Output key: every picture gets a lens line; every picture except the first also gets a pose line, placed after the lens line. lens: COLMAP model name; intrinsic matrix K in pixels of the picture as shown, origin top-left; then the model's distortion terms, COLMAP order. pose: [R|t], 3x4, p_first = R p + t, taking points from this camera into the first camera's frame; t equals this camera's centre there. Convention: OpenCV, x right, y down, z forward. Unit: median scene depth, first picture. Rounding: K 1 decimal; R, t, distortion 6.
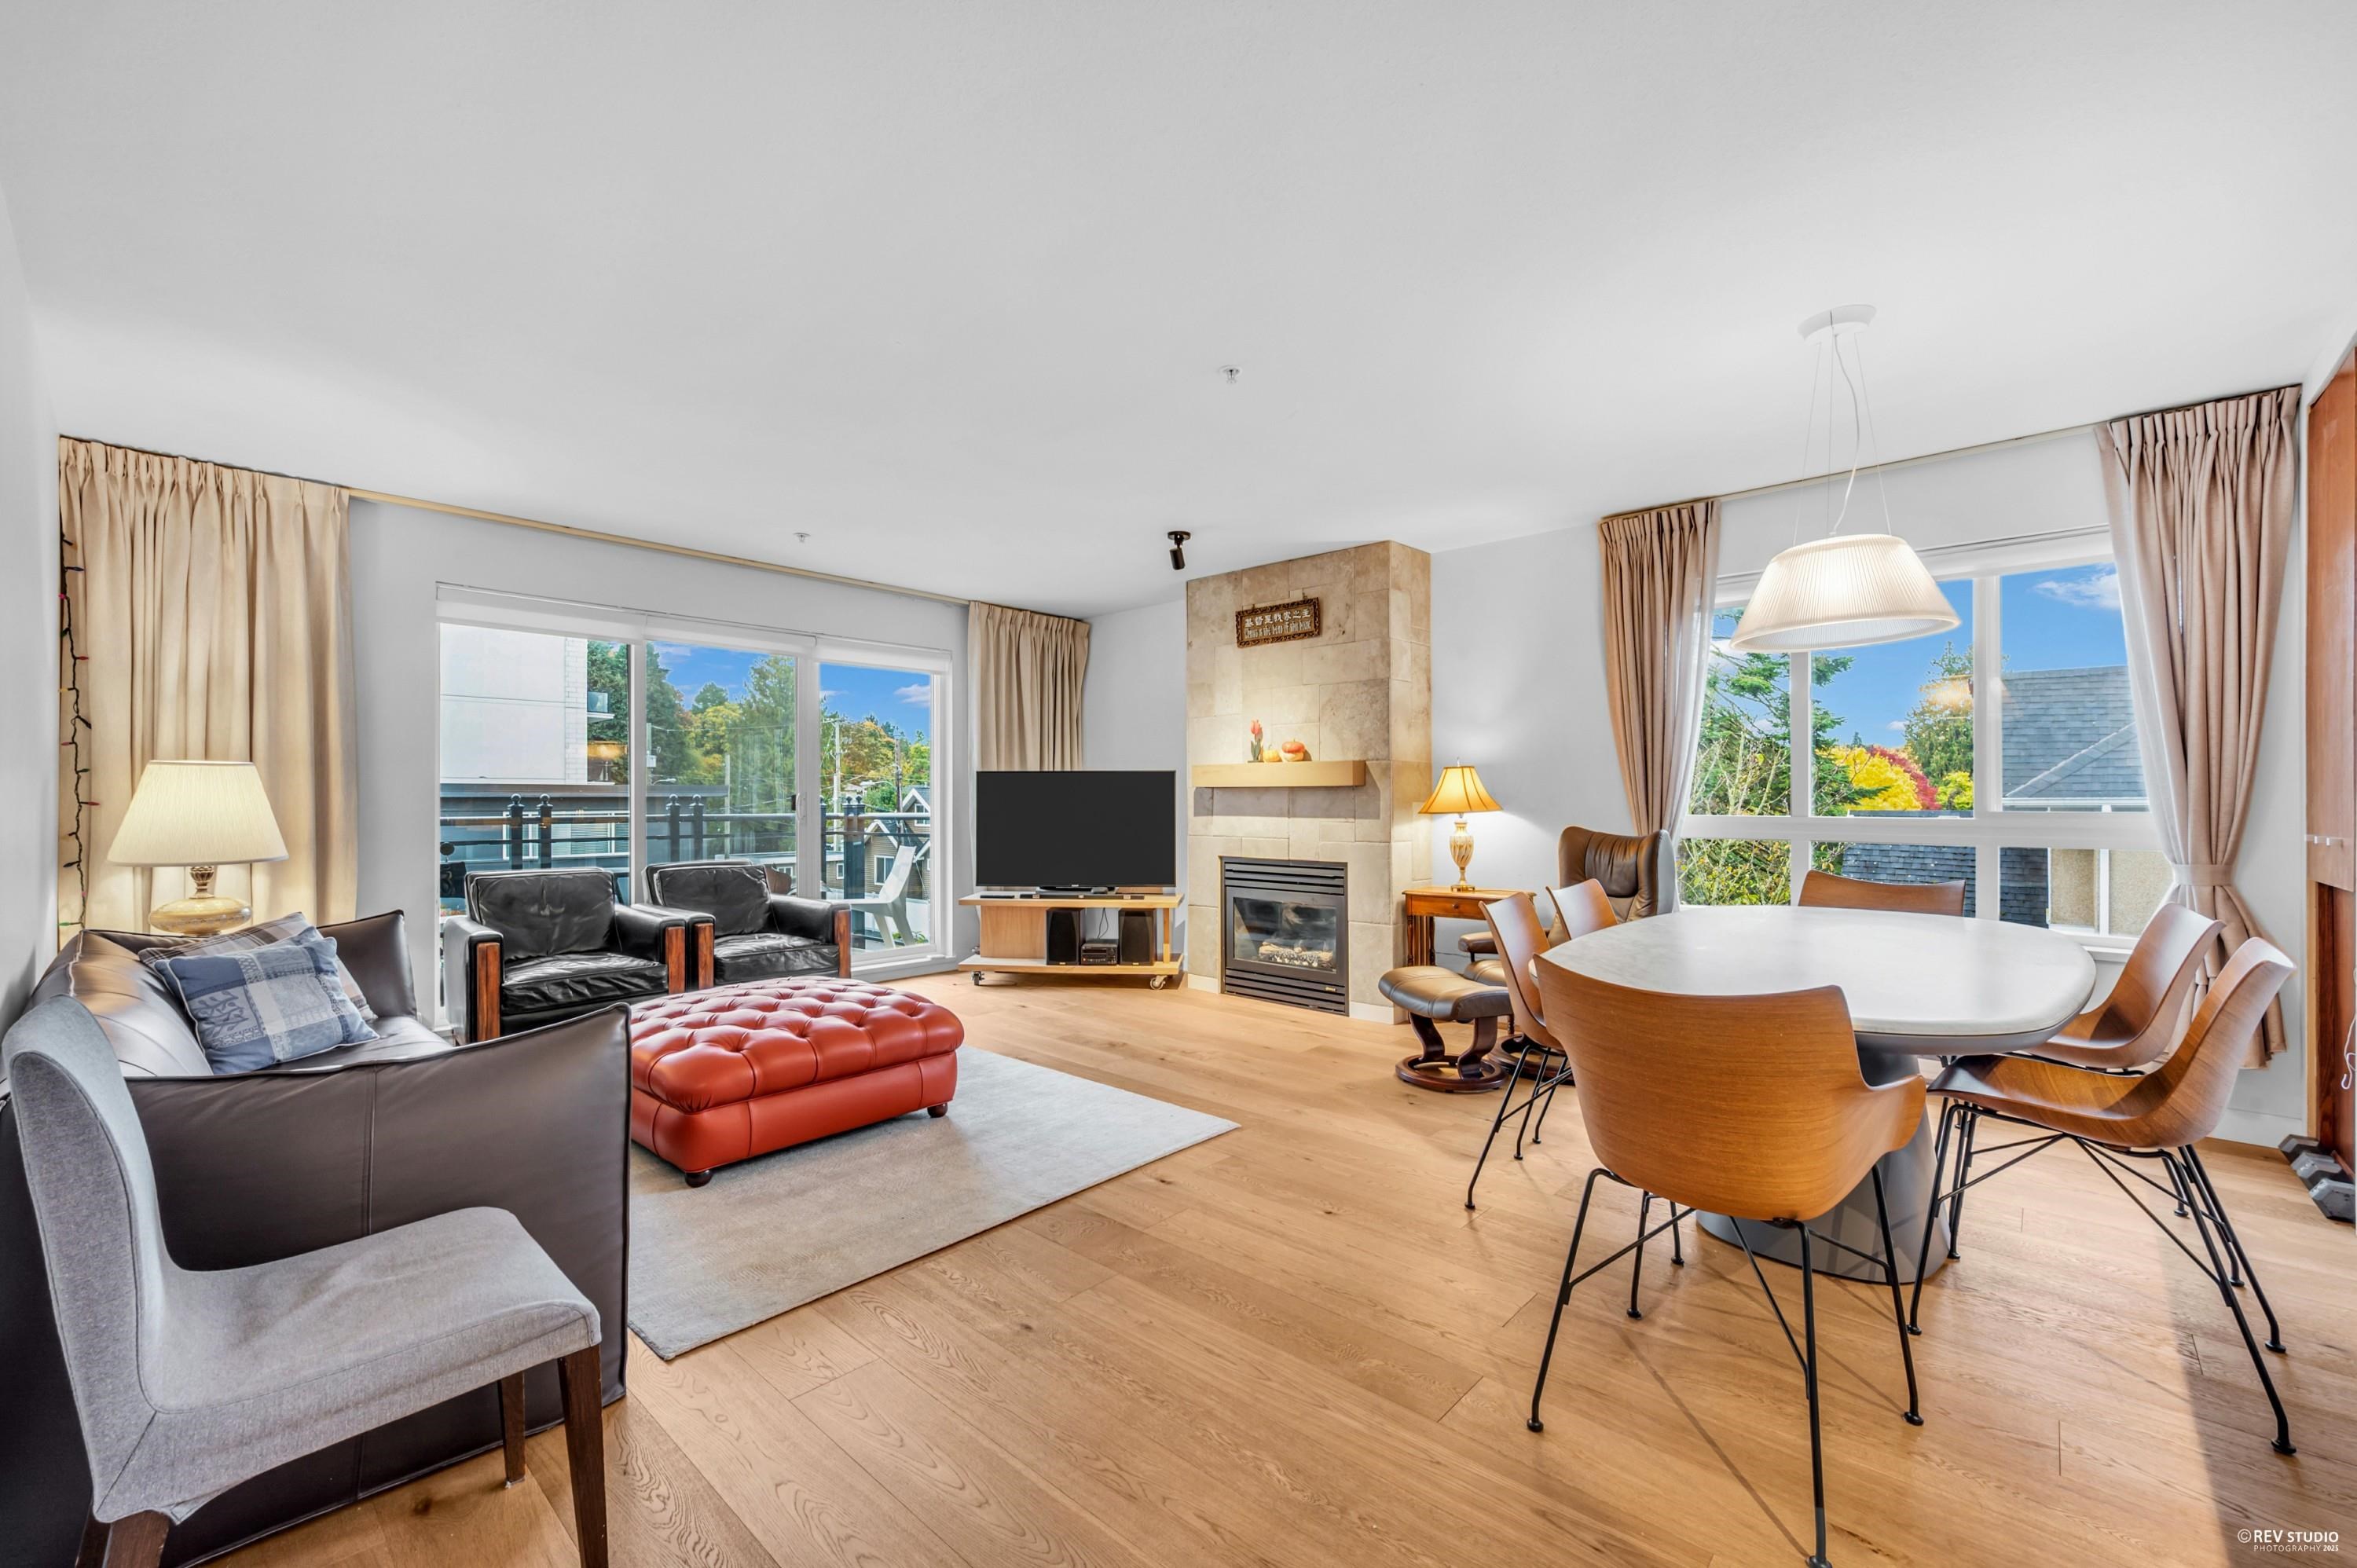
lens RADIAL K [[960.3, 0, 1160.9], [0, 960.3, 808.9], [0, 0, 1]] dist [-0.001922, -0.000326]
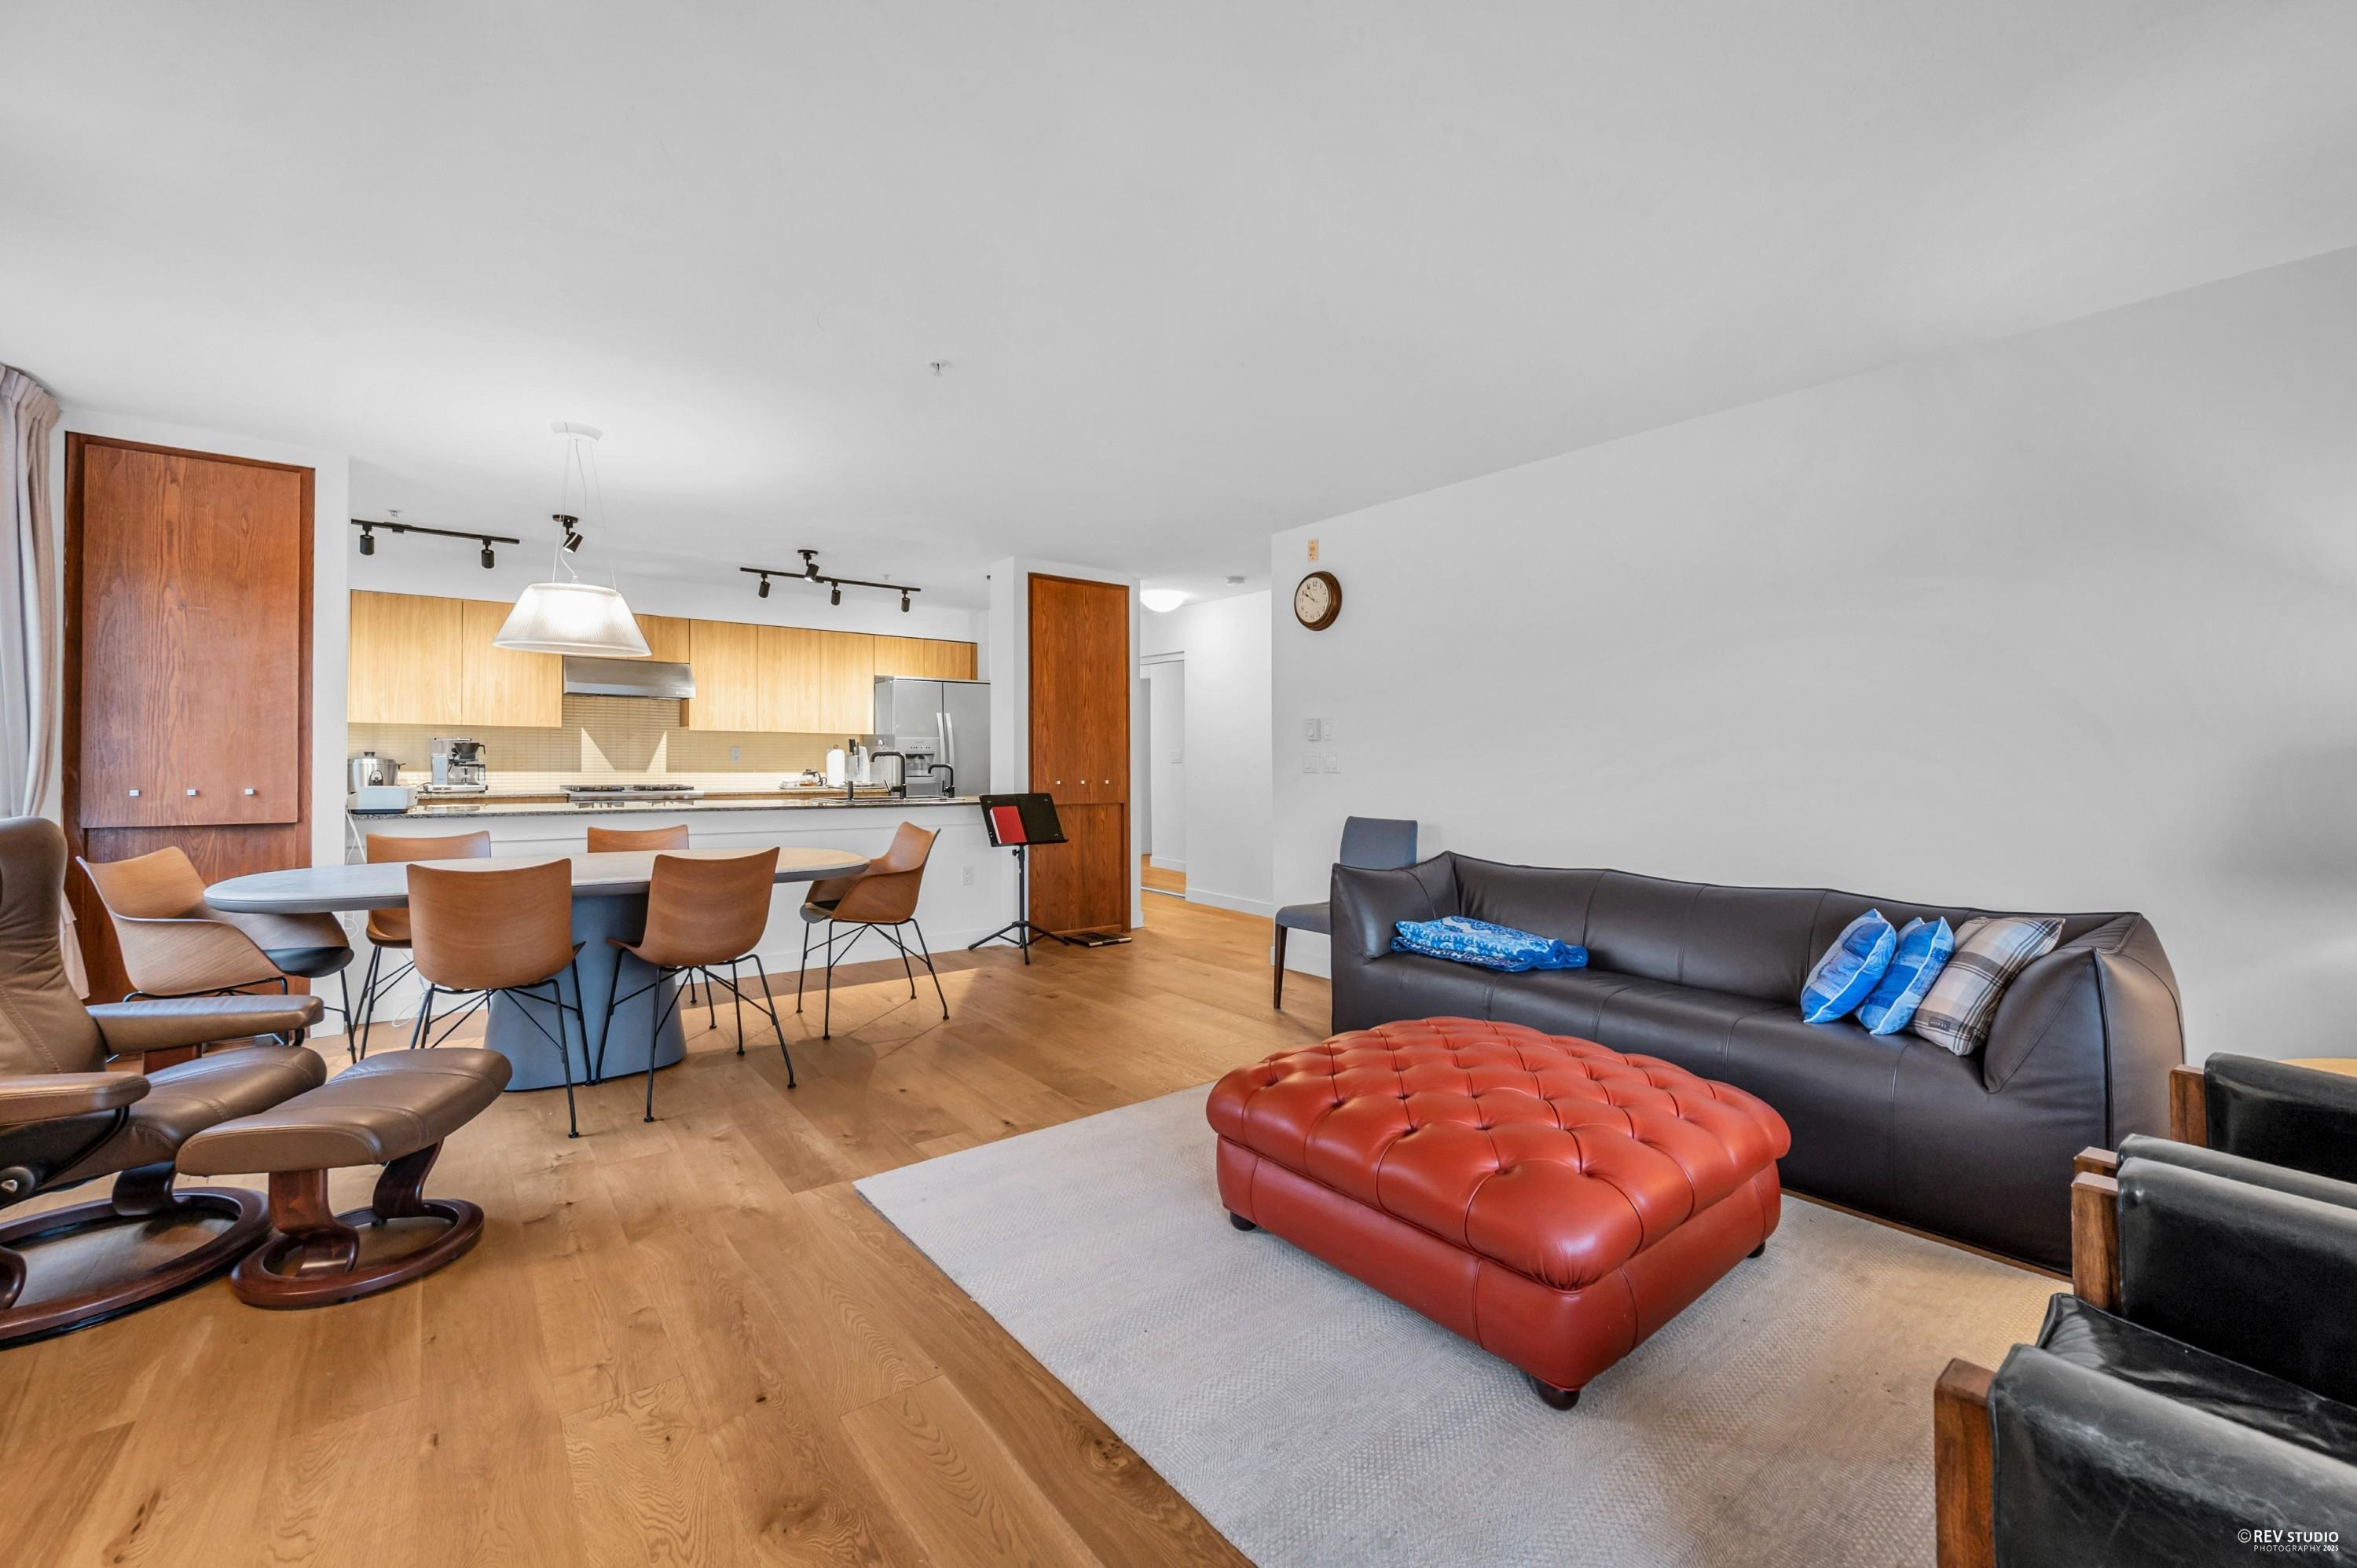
lens RADIAL K [[954.0, 0, 1200.4], [0, 954.0, 748.8], [0, 0, 1]] dist [-0.001220, -0.000022]
pose [[-0.990629, -0.003054, 0.136546, -0.199136], [-0.003769, 0.999980, -0.004981, -0.014798], [-0.136528, -0.005449, -0.990621, 1.151068]]
